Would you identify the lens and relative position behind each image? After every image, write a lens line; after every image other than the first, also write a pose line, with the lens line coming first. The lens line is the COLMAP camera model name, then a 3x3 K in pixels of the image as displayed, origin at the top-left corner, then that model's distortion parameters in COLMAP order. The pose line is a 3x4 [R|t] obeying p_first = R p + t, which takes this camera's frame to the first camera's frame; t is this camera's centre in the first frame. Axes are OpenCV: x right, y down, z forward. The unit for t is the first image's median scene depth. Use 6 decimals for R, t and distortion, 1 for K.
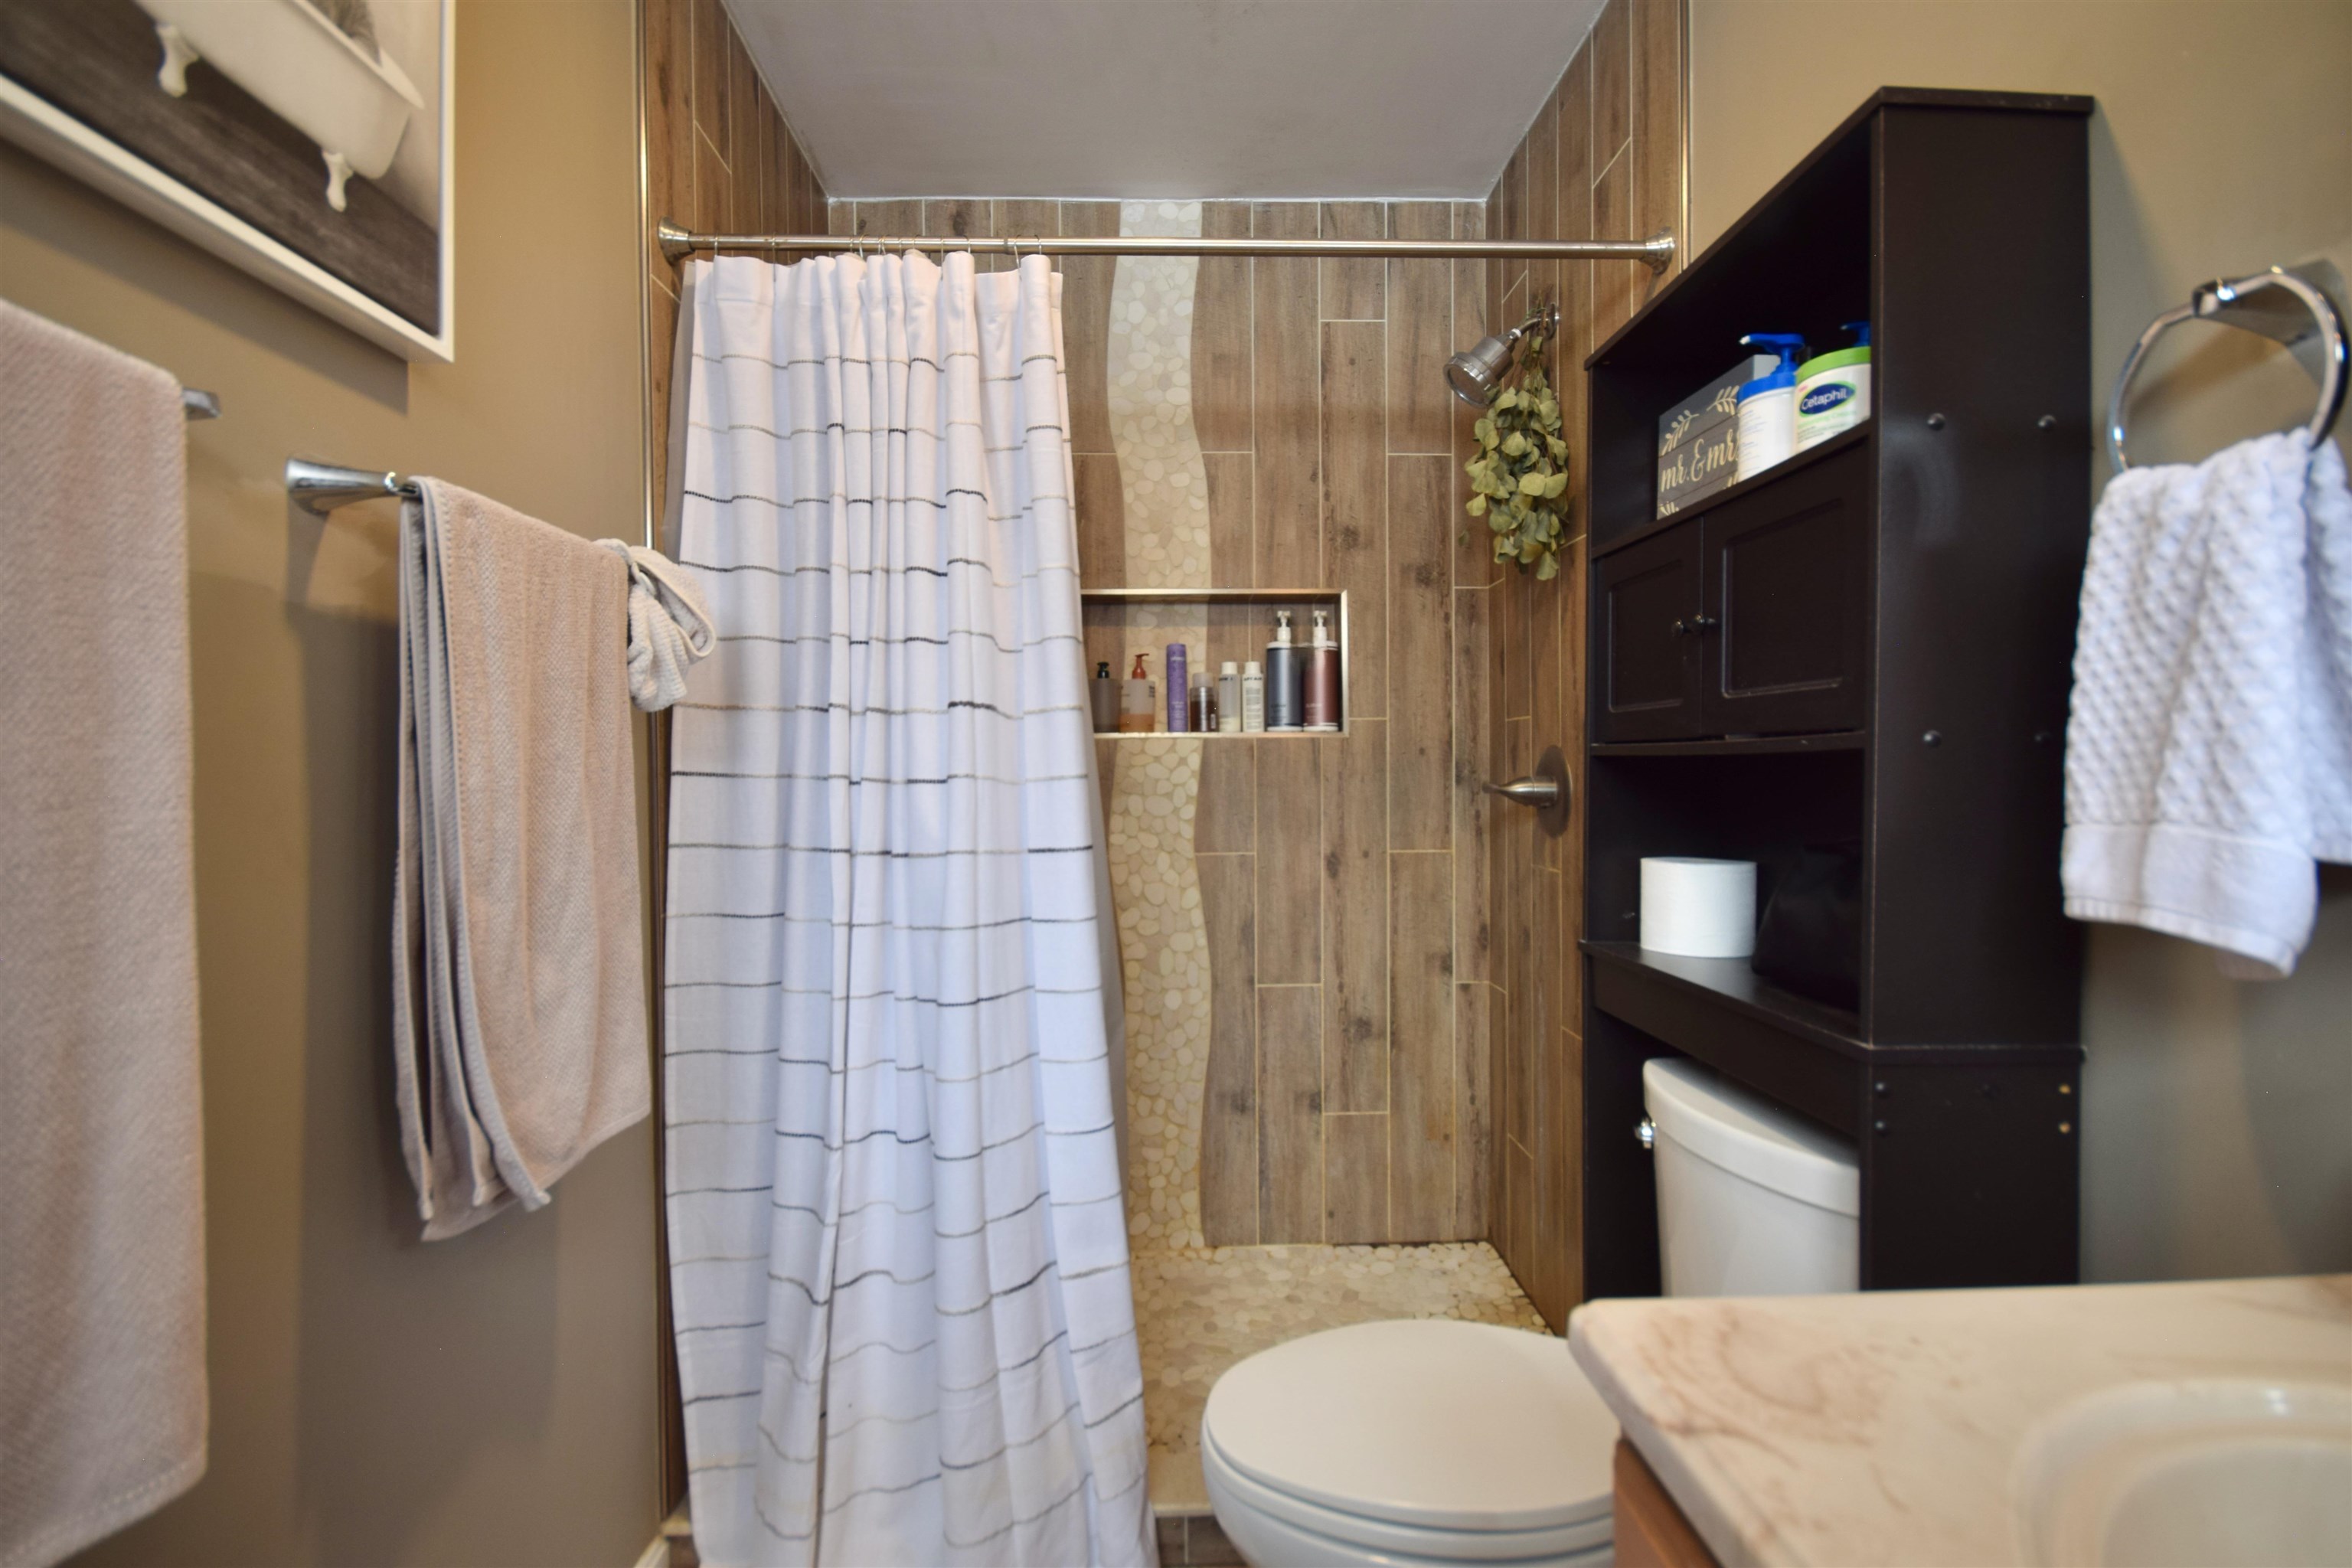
lens RADIAL K [[1055.5, 0, 1192.5], [0, 1055.5, 783.1], [0, 0, 1]] dist [0.022829, -0.018845]
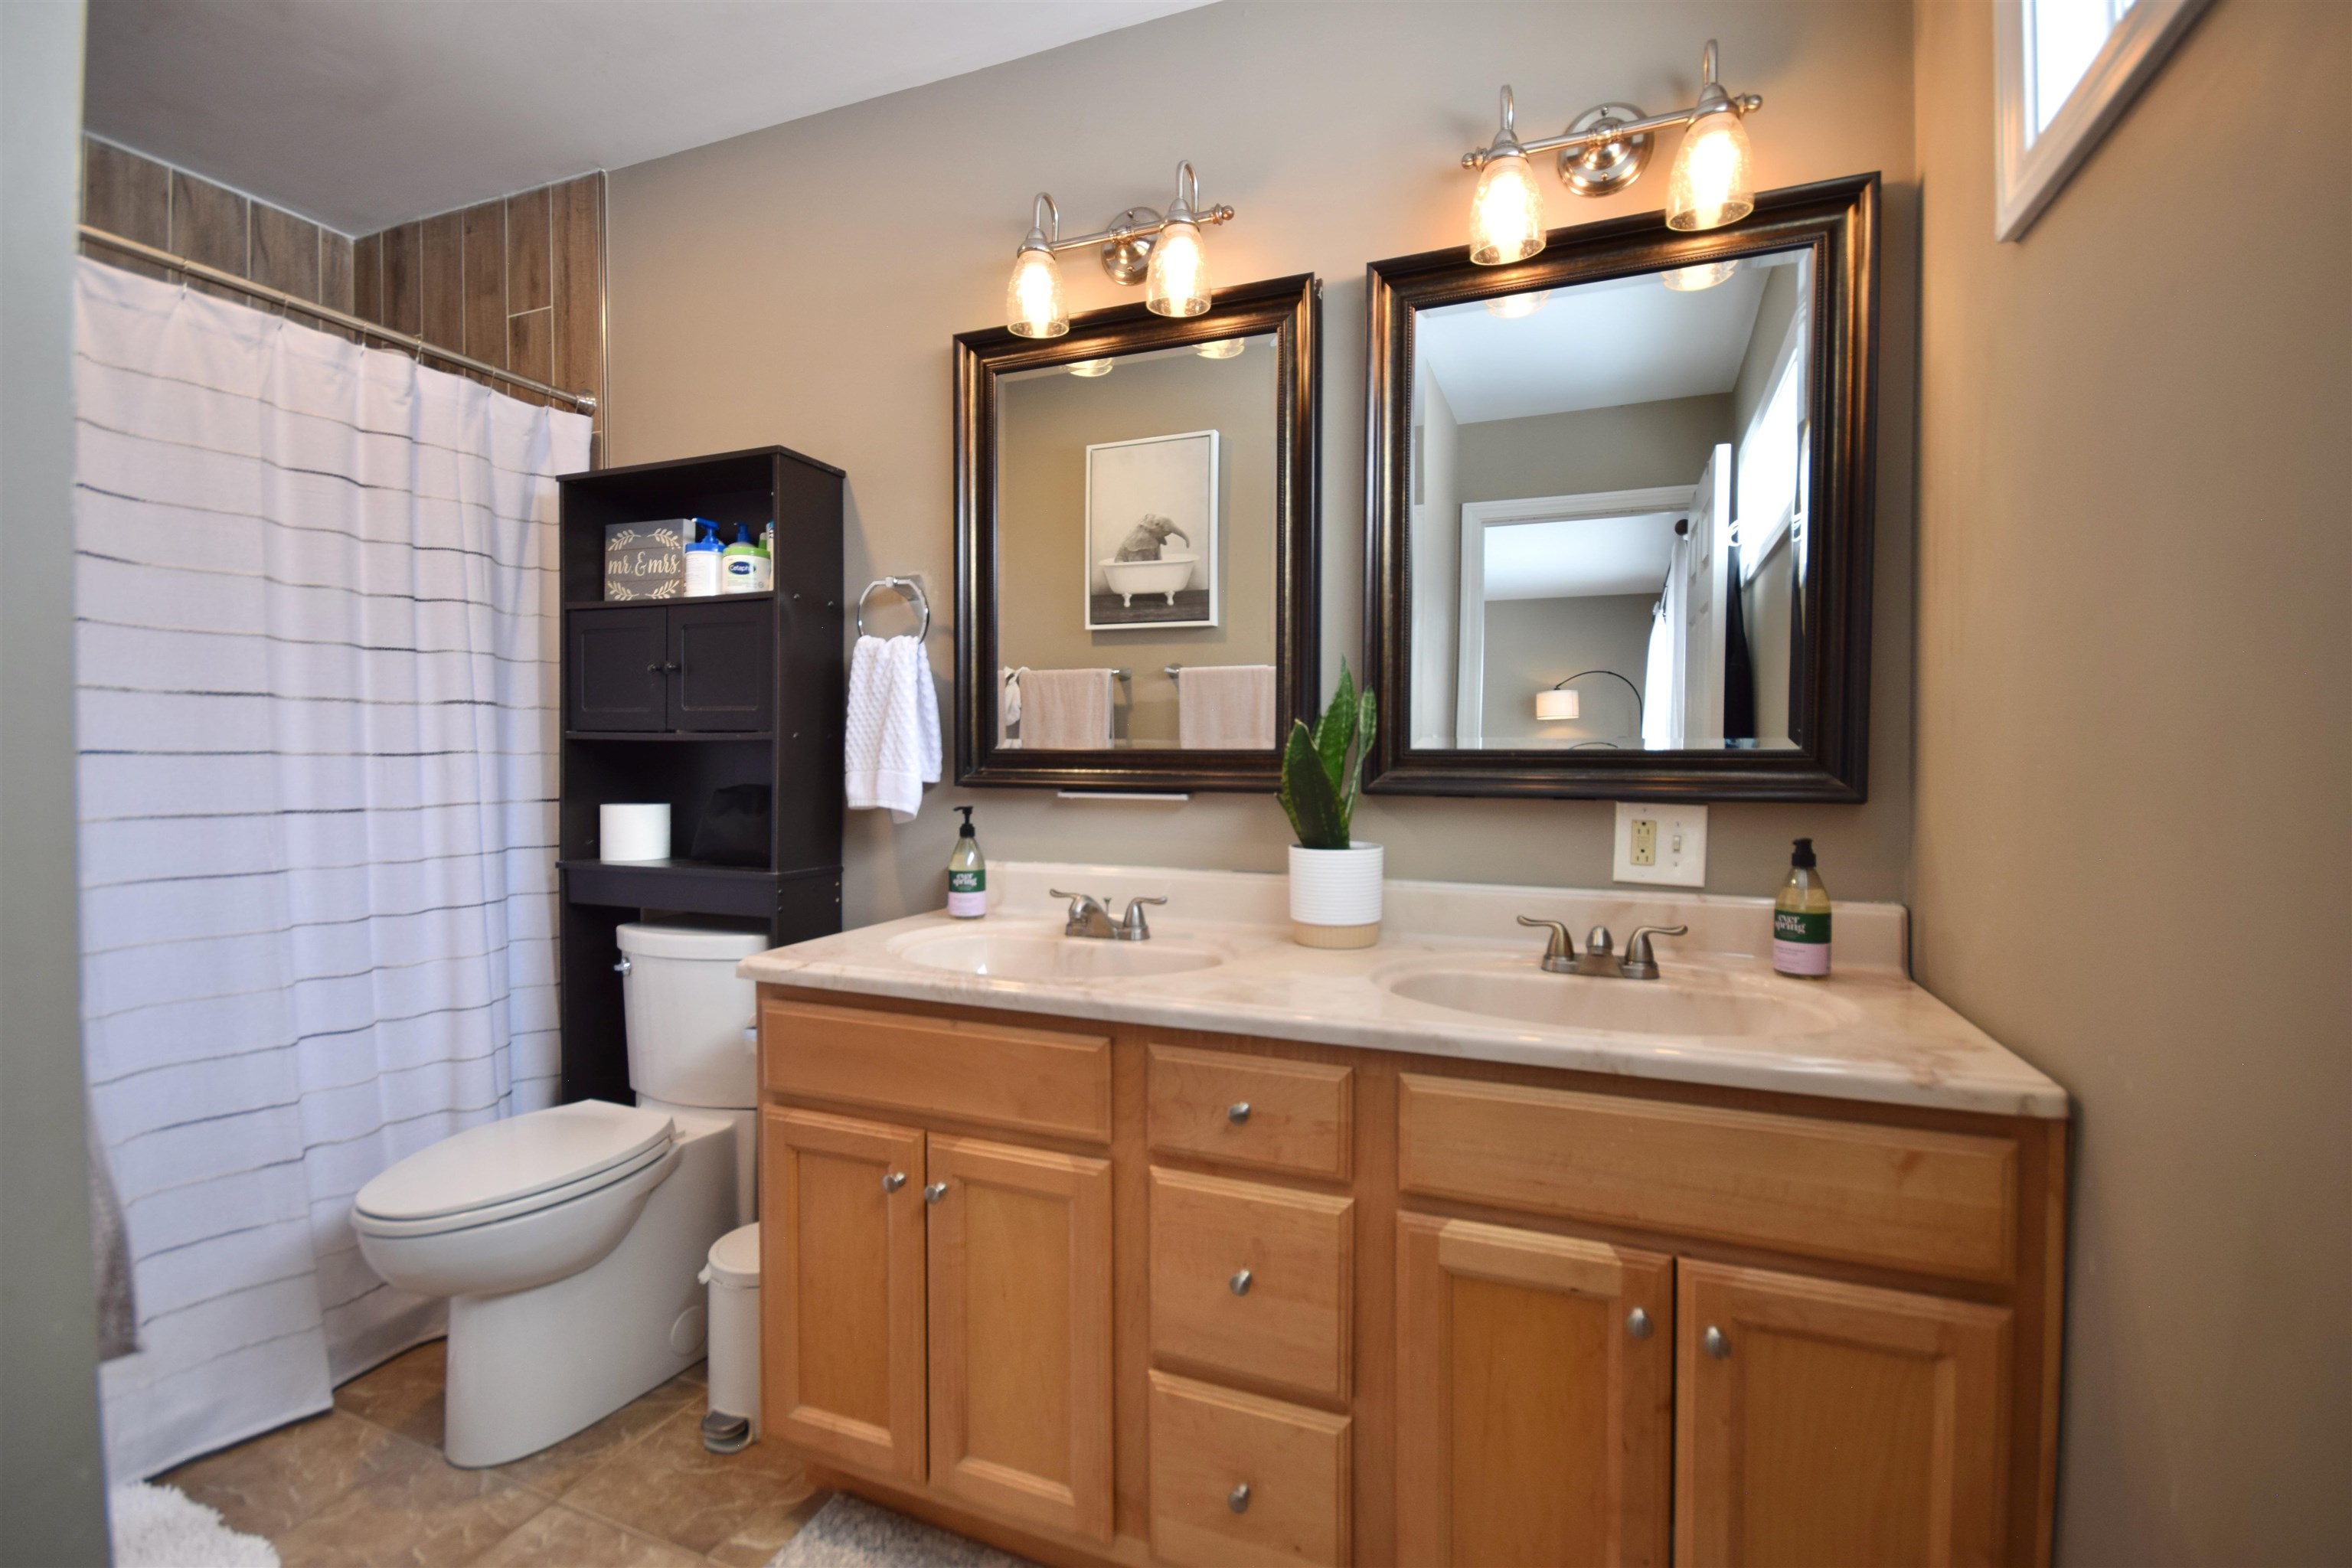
lens RADIAL K [[1032.8, 0, 1177.9], [0, 1032.8, 782.1], [0, 0, 1]] dist [0.009101, -0.011488]
pose [[0.409562, -0.018657, 0.912091, -1.097246], [0.001418, 0.999803, 0.019815, 0.015298], [-0.912281, -0.006822, 0.409508, -0.726696]]
